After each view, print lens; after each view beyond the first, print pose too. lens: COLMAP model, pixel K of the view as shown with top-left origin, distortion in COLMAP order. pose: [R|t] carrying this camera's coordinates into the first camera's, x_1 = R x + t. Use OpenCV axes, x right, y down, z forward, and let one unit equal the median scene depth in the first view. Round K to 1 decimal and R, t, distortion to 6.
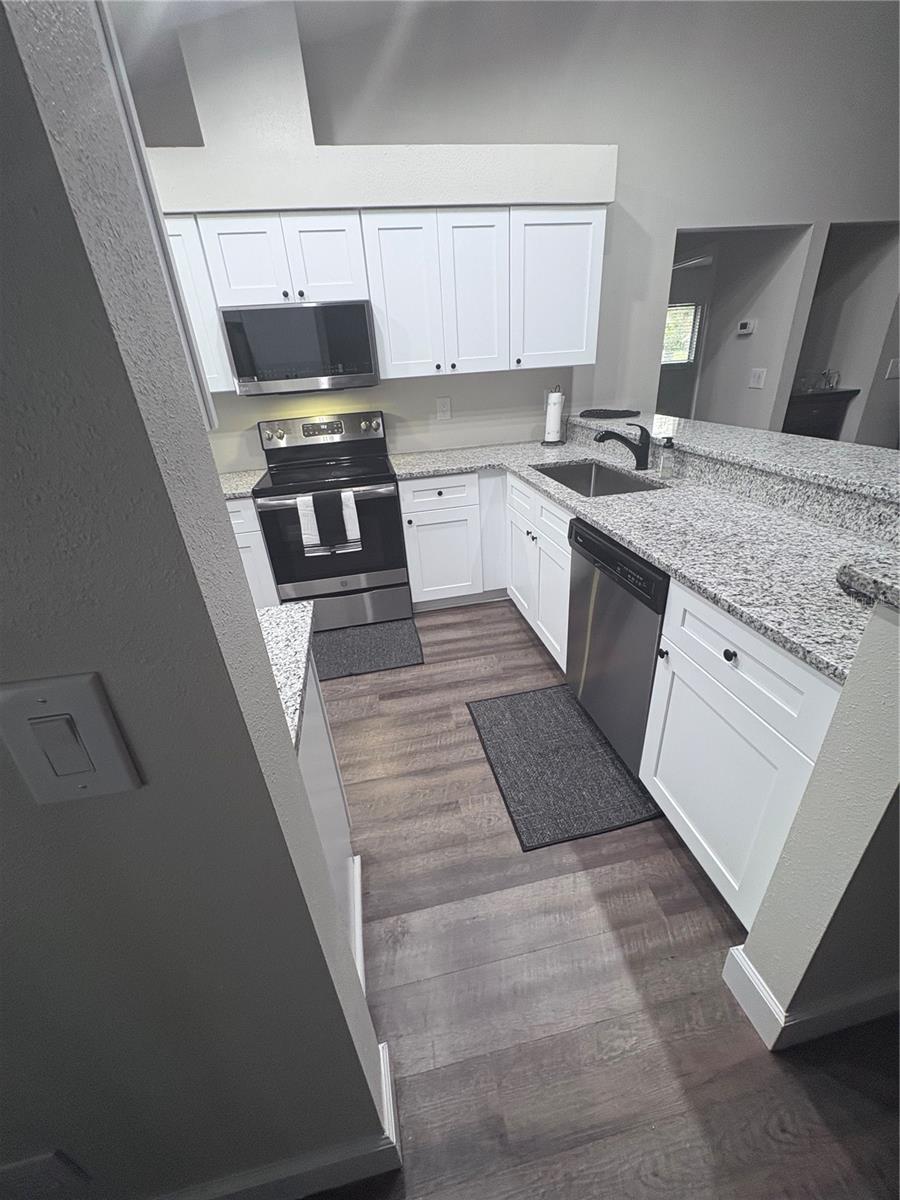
lens RADIAL K [[475.4, 0, 450.0], [0, 475.4, 600.0], [0, 0, 1]] dist [-0.001068, -0.000318]
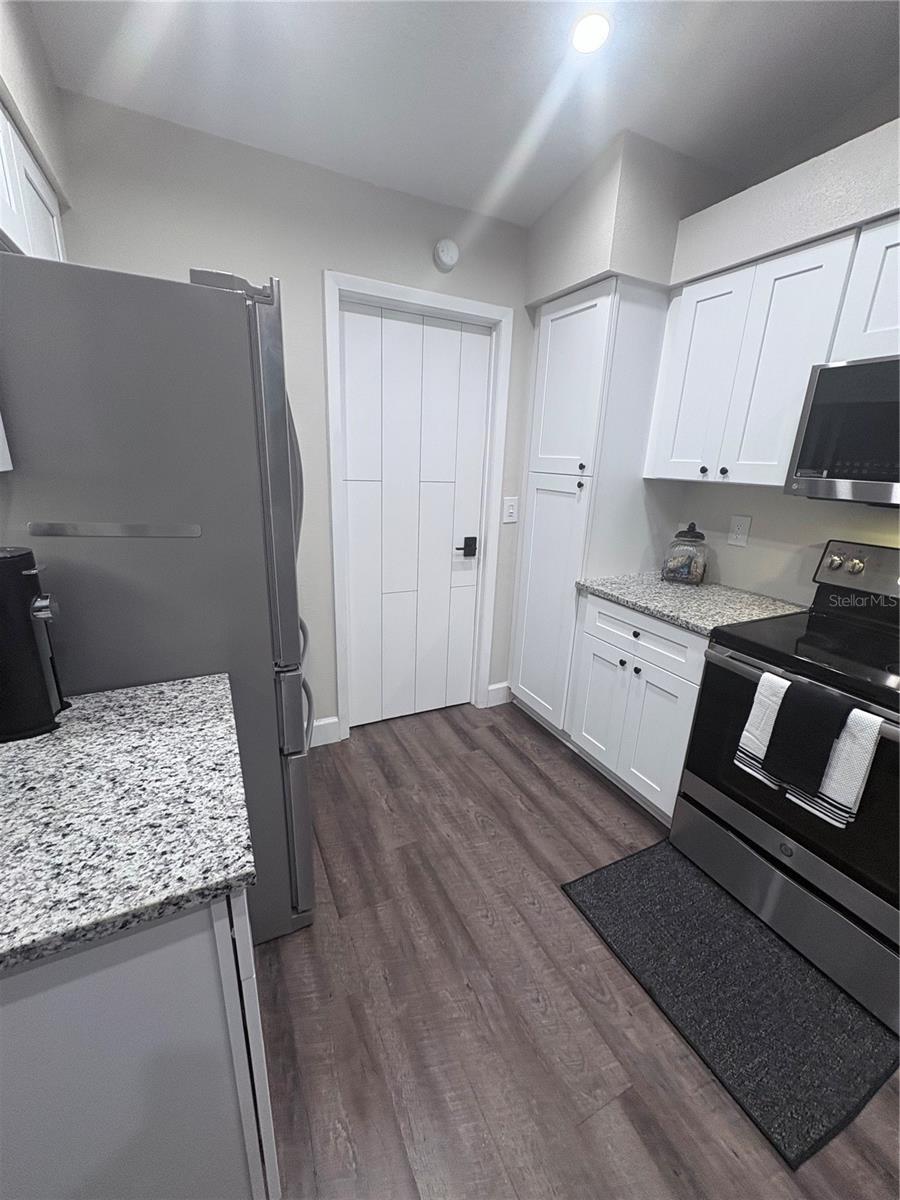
lens RADIAL K [[475.4, 0, 450.0], [0, 475.4, 600.0], [0, 0, 1]] dist [-0.001068, -0.000318]
pose [[0.261997, 0.352788, -0.898275, 0.057678], [-0.481844, 0.854290, 0.194975, -0.213695], [0.836172, 0.381746, 0.393810, 0.420139]]
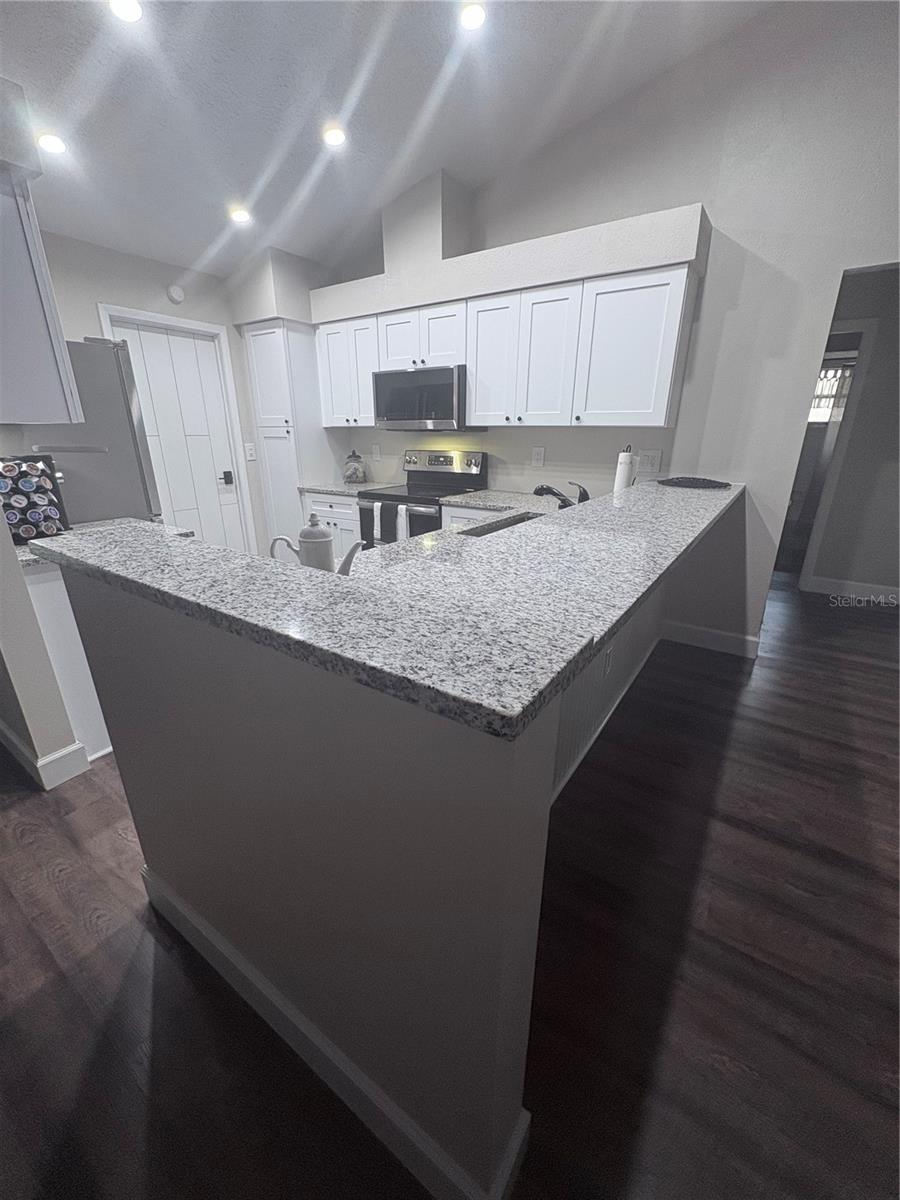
lens RADIAL K [[475.4, 0, 450.0], [0, 475.4, 600.0], [0, 0, 1]] dist [-0.001068, -0.000318]
pose [[0.704009, 0.301356, -0.643083, 0.787260], [-0.360074, 0.931953, 0.042537, -0.086402], [0.612142, 0.201612, 0.764614, 0.133048]]
